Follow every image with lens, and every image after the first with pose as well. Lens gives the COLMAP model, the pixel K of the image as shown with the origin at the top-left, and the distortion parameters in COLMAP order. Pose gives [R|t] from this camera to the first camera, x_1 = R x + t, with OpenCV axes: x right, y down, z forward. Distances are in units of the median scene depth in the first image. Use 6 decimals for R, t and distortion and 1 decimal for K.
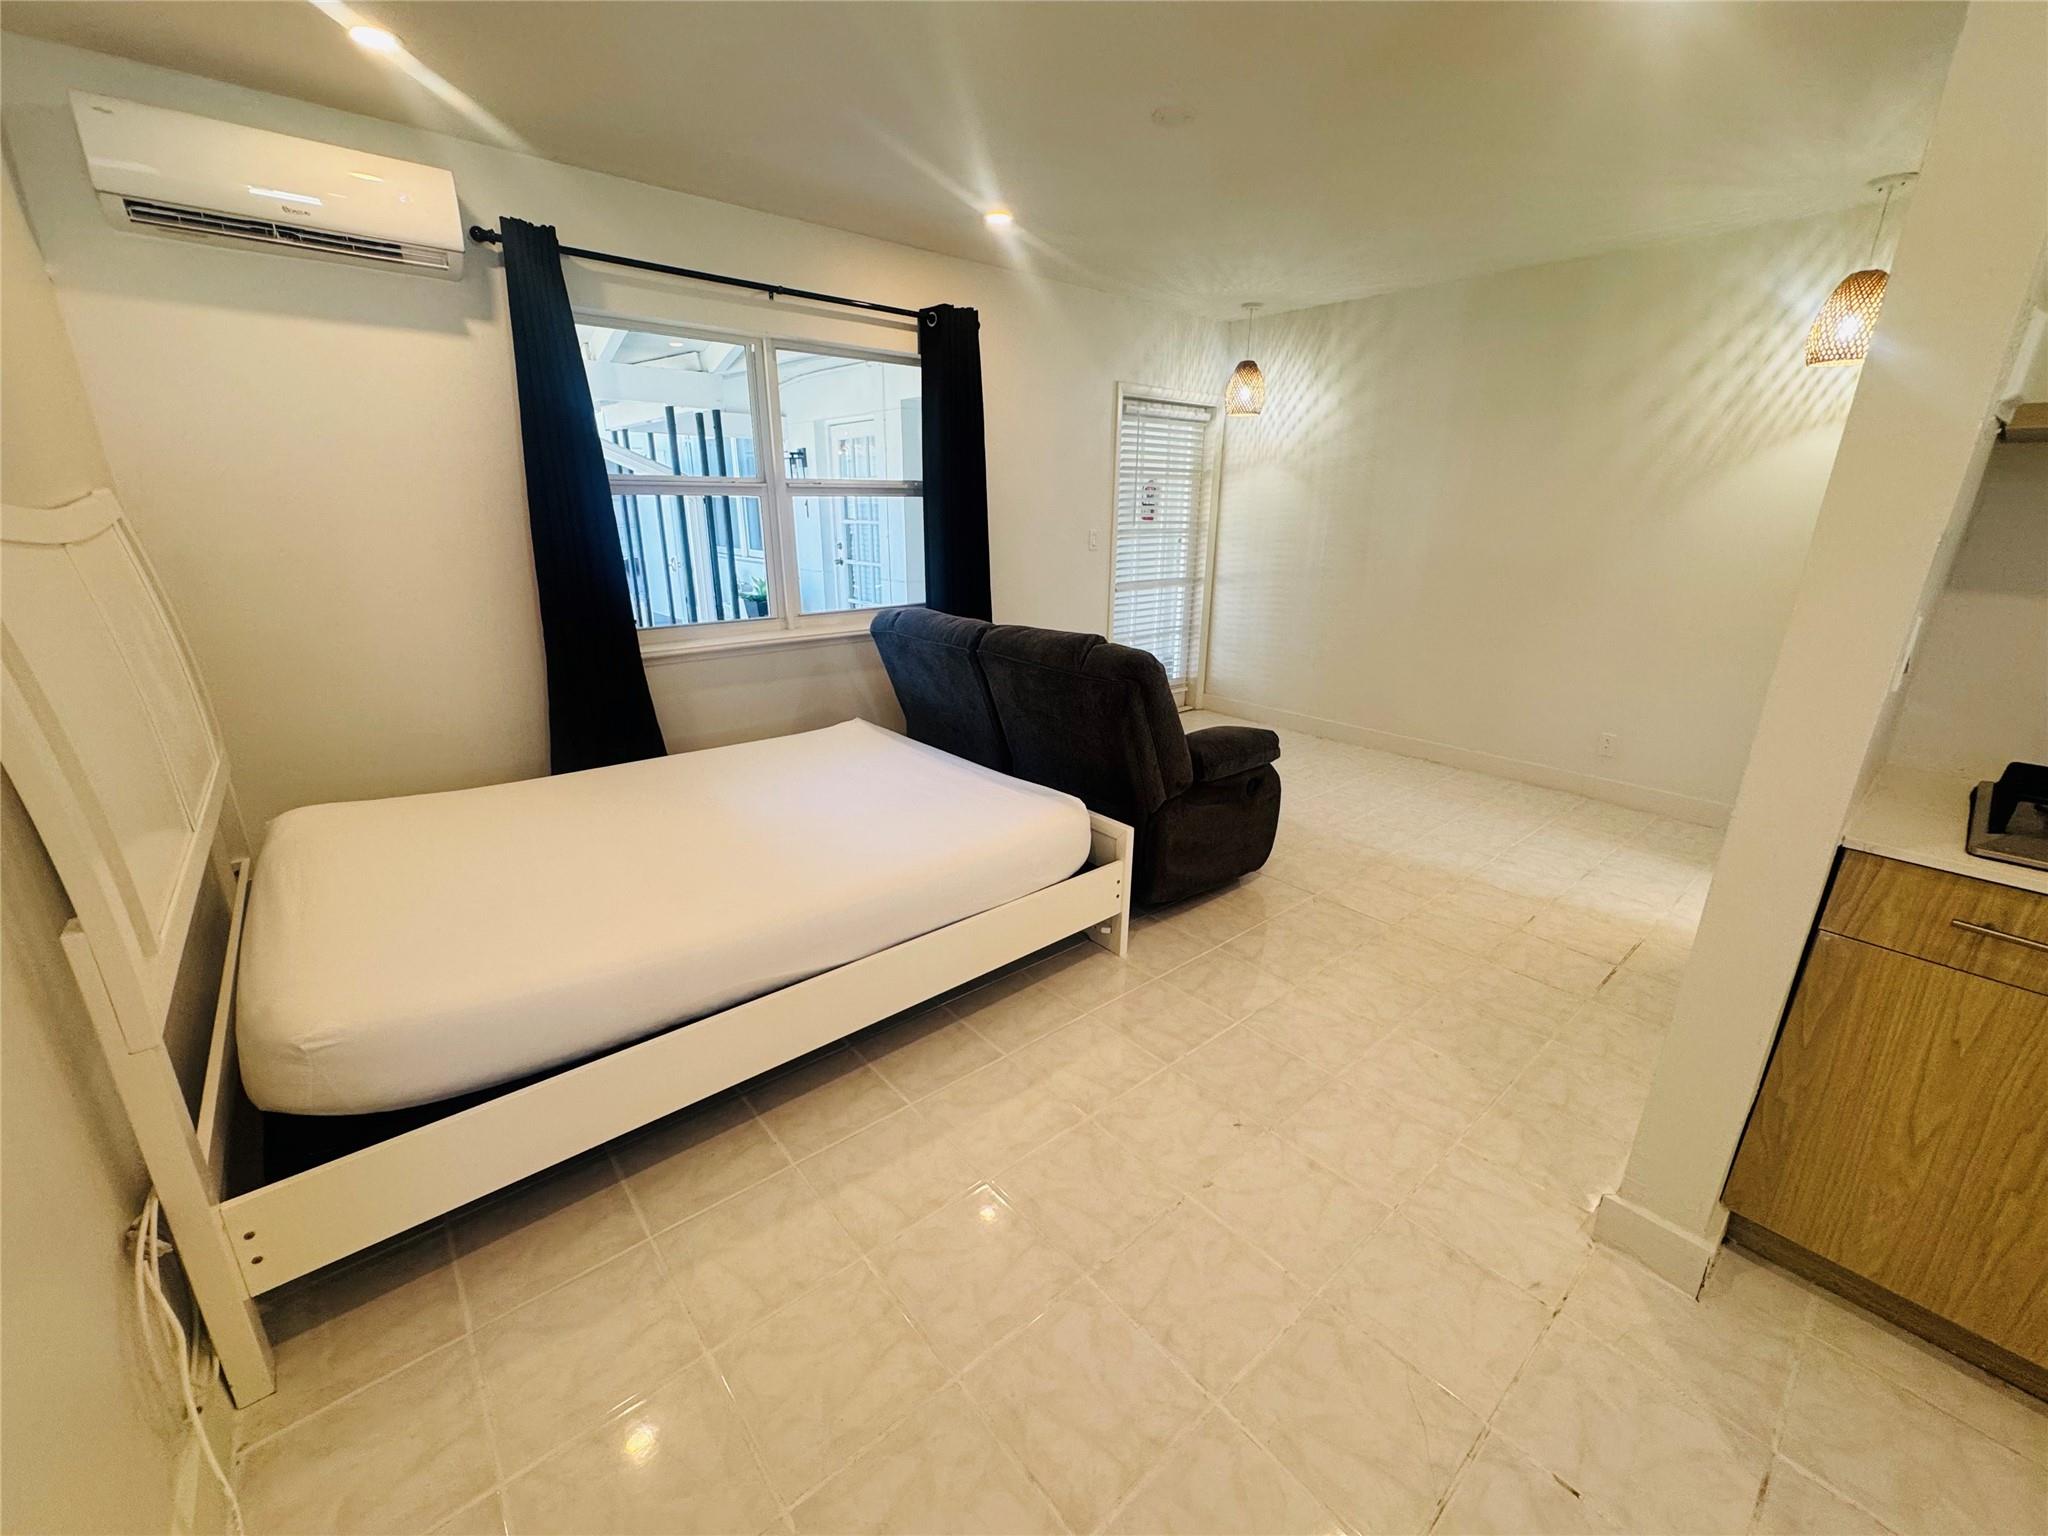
lens RADIAL K [[819.1, 0, 1019.9], [0, 819.1, 762.4], [0, 0, 1]] dist [-0.001181, 0.000269]
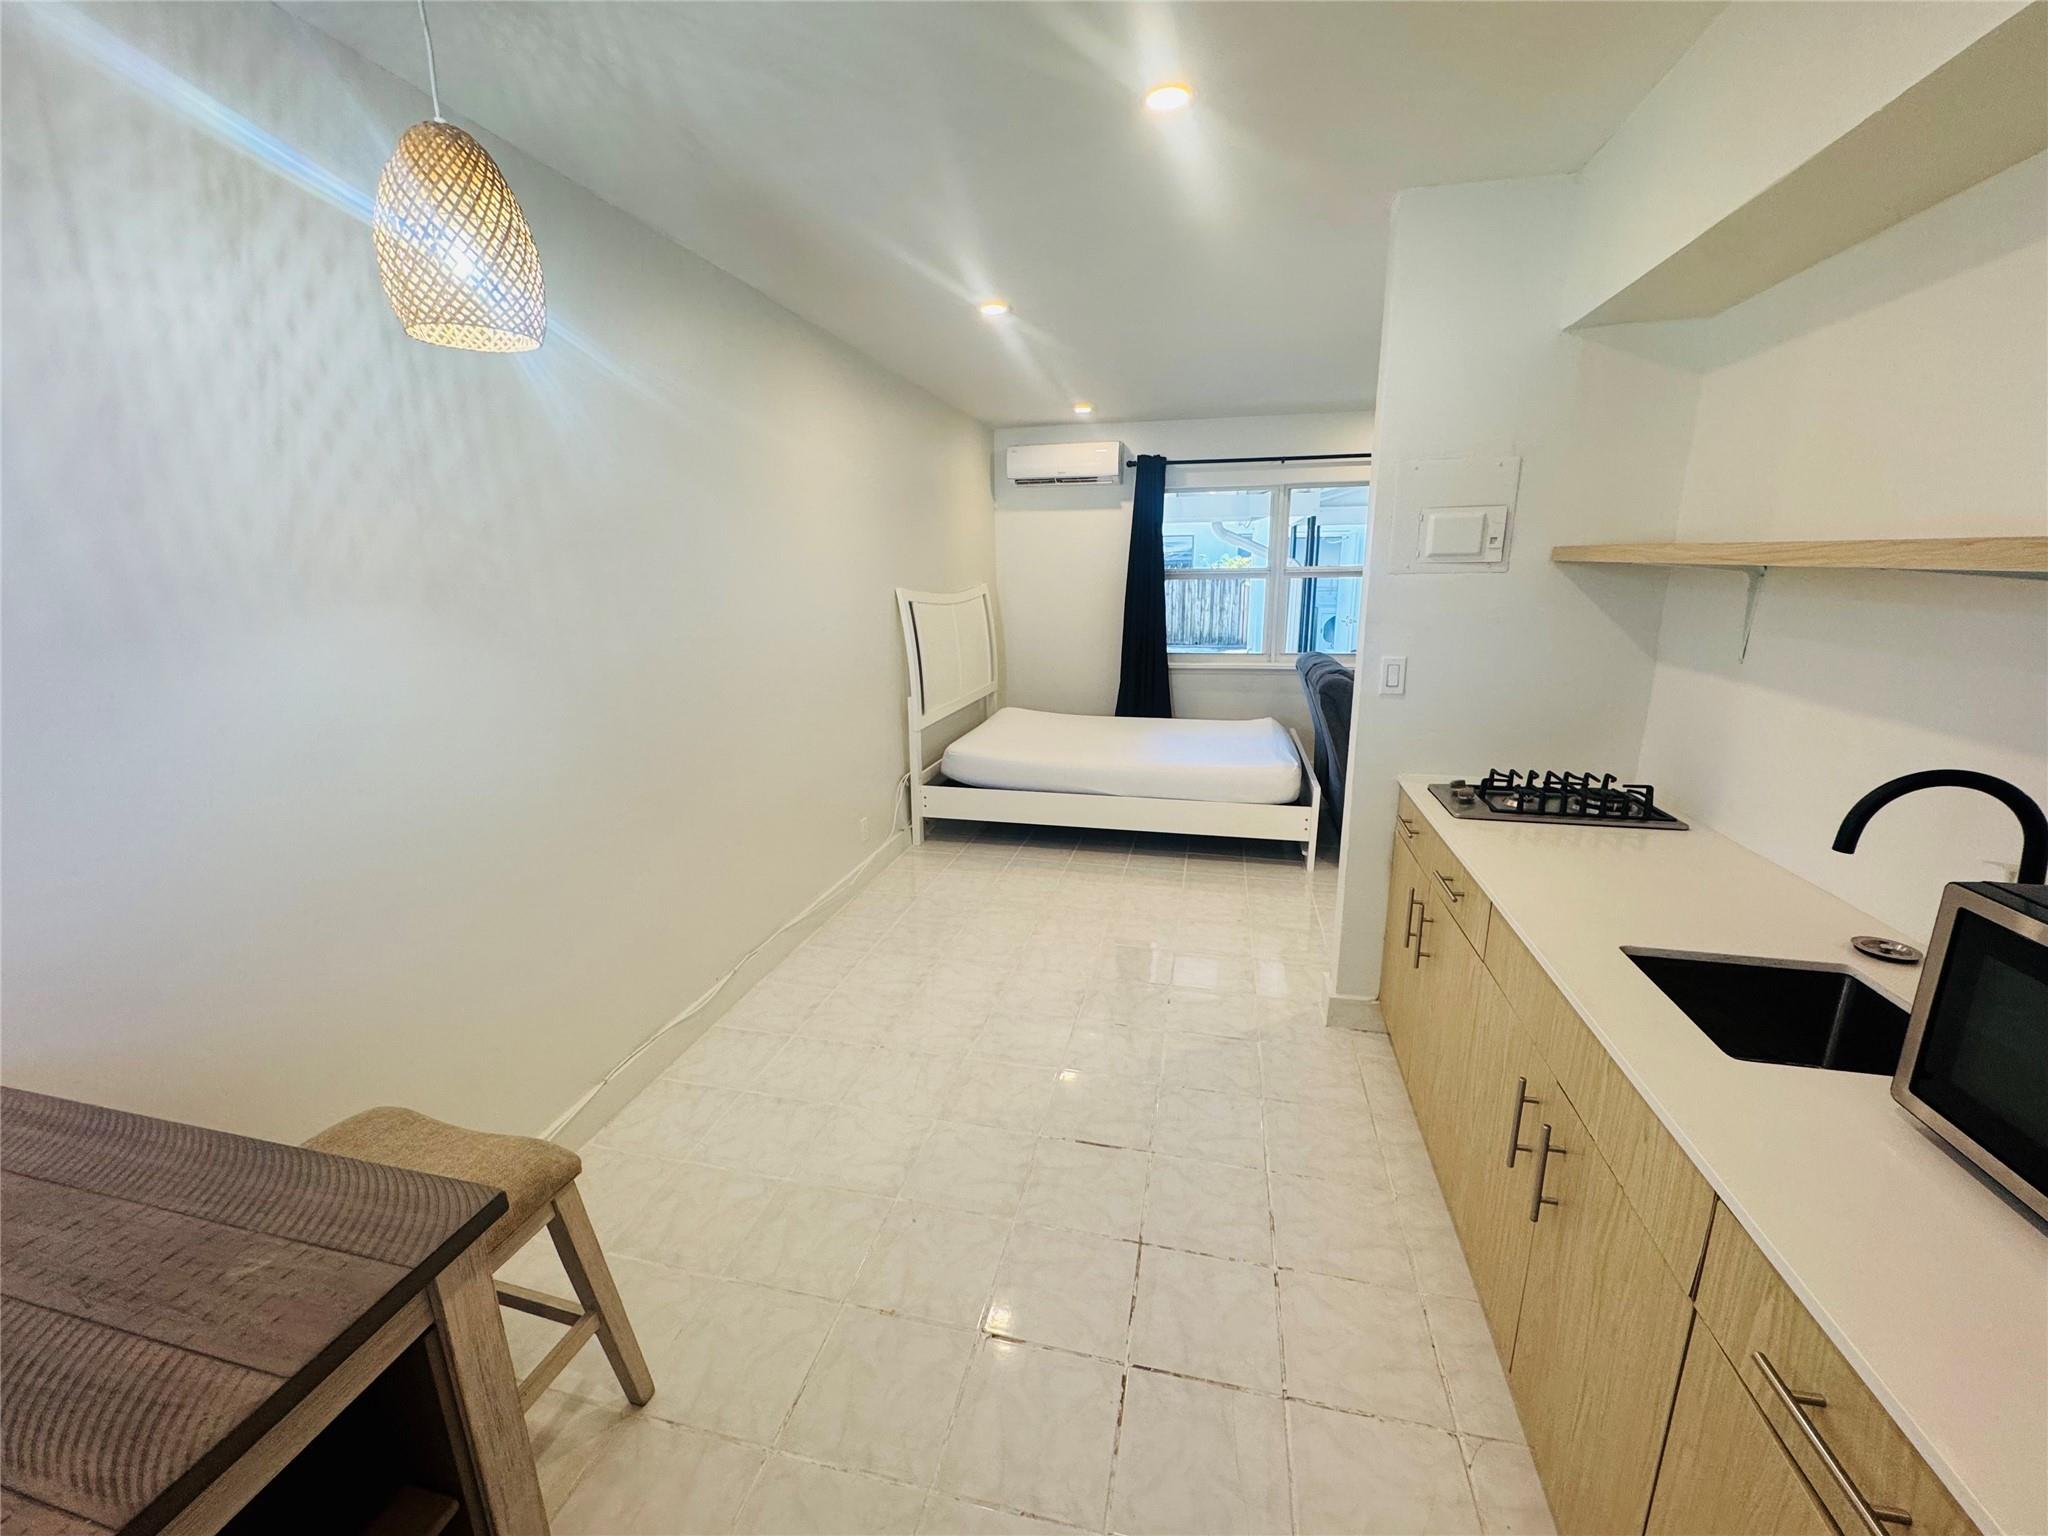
lens RADIAL K [[819.1, 0, 1021.6], [0, 819.1, 769.1], [0, 0, 1]] dist [-0.001181, 0.000269]
pose [[0.590754, 0.181252, -0.786230, 1.899921], [-0.229219, 0.971993, 0.051848, 0.170103], [0.773608, 0.149589, 0.615755, -0.803486]]
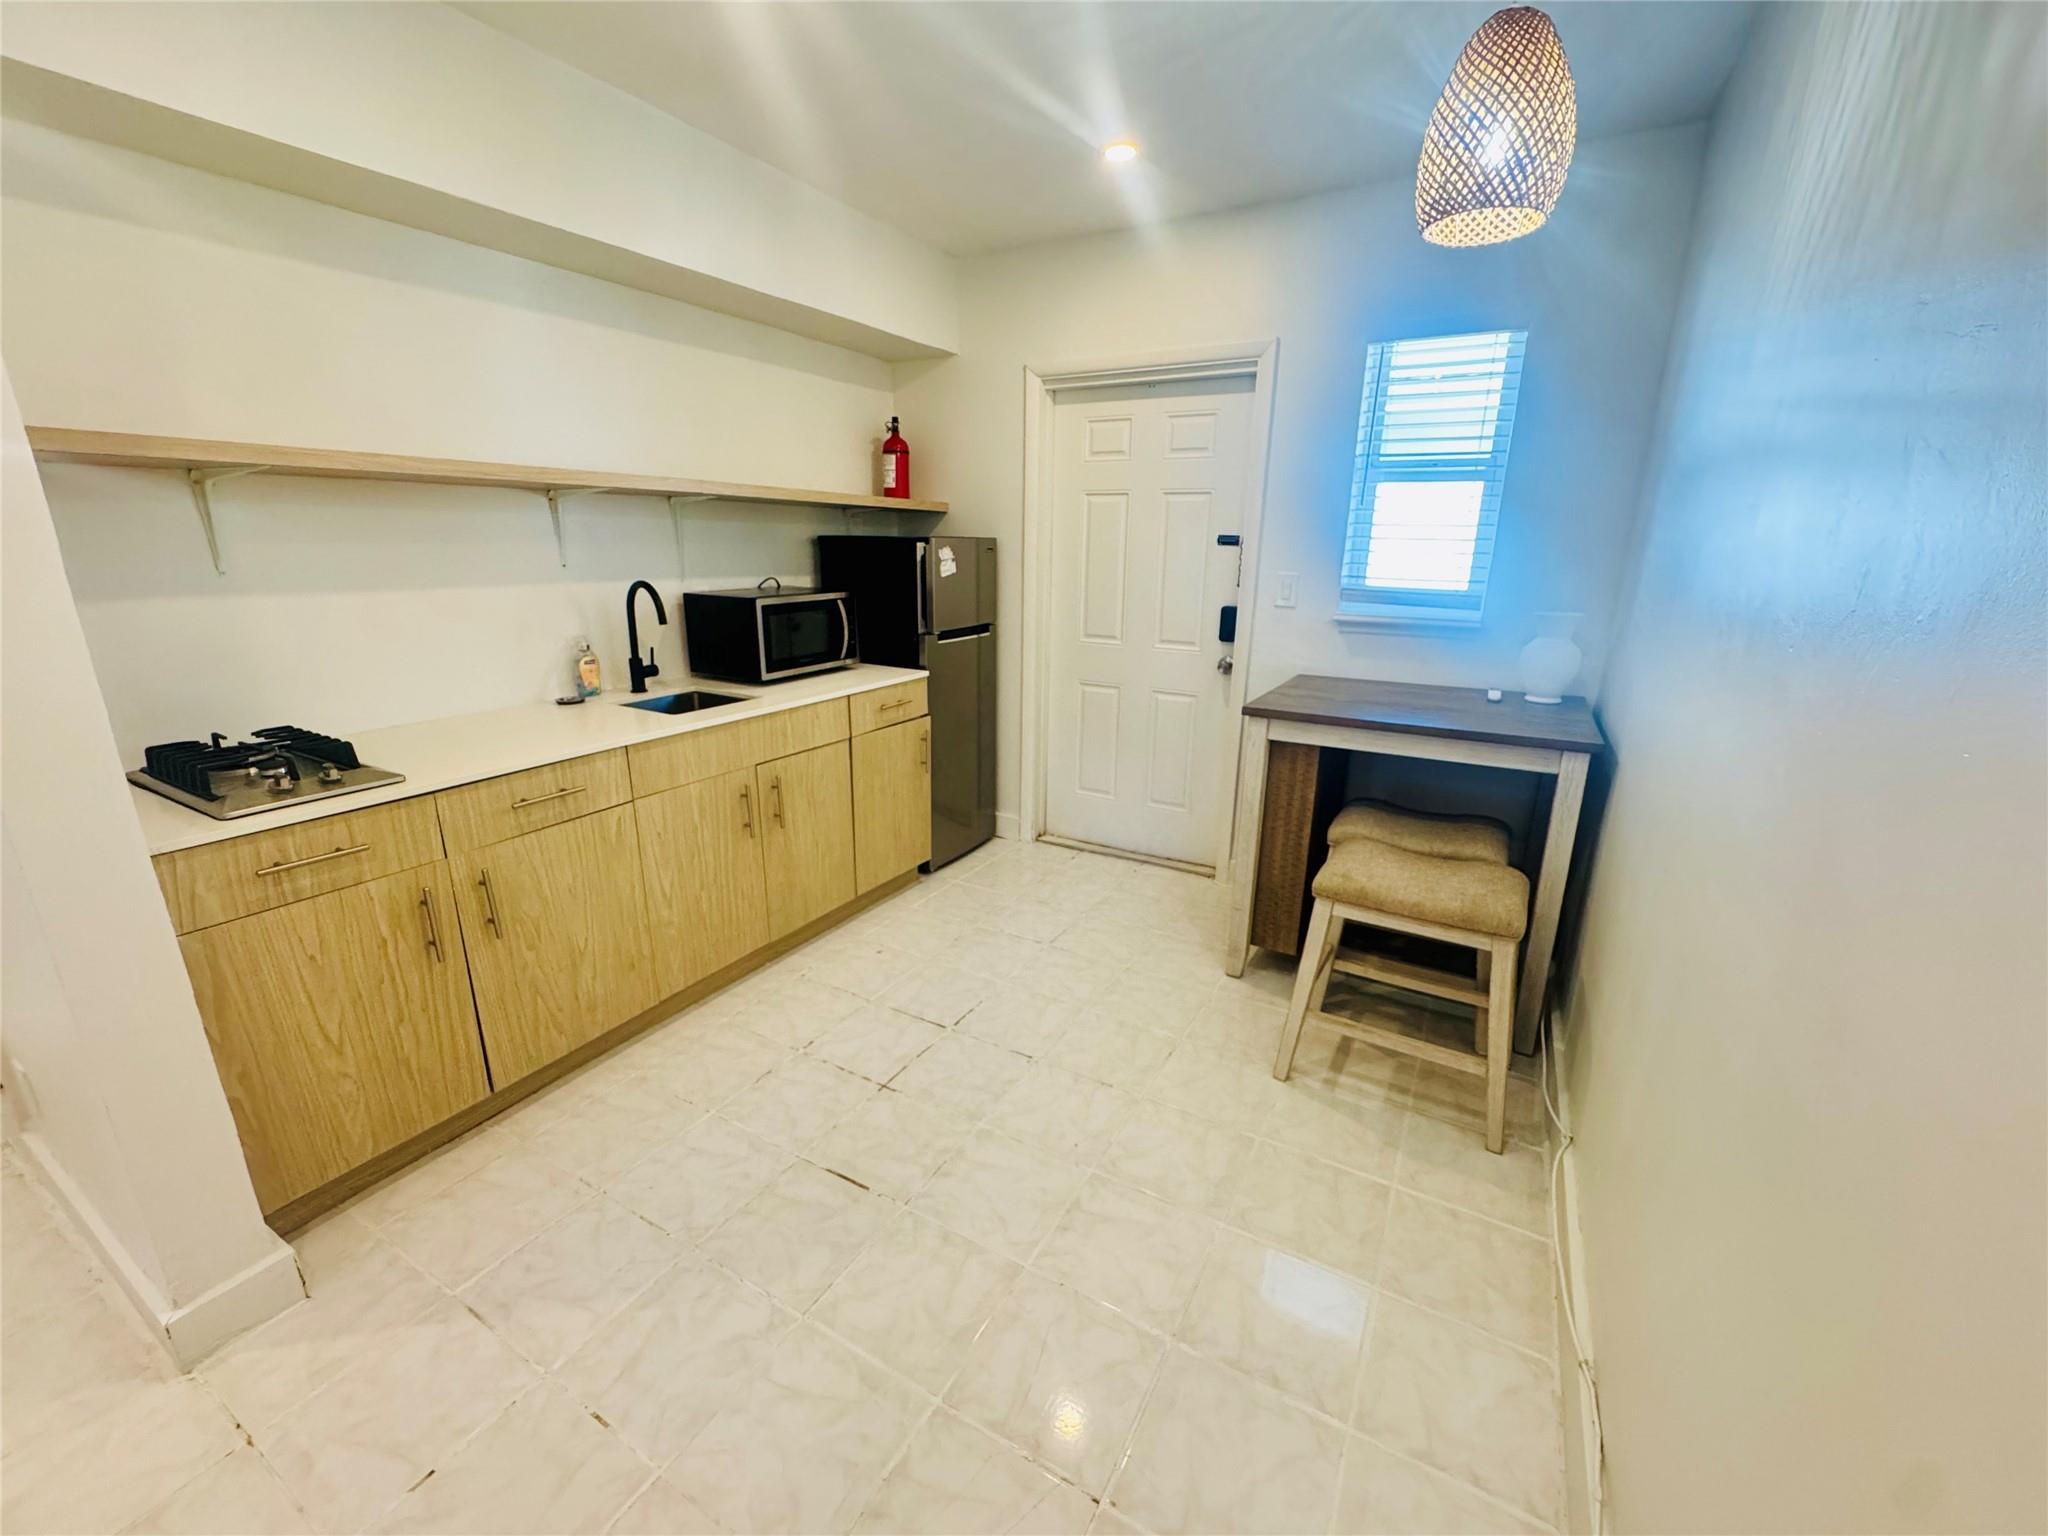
lens RADIAL K [[819.1, 0, 1021.0], [0, 819.1, 767.0], [0, 0, 1]] dist [-0.001181, 0.000269]
pose [[-0.333357, -0.268289, 0.903822, -0.226665], [0.274719, 0.889415, 0.365337, -0.063348], [-0.901888, 0.370084, -0.222789, 0.193764]]
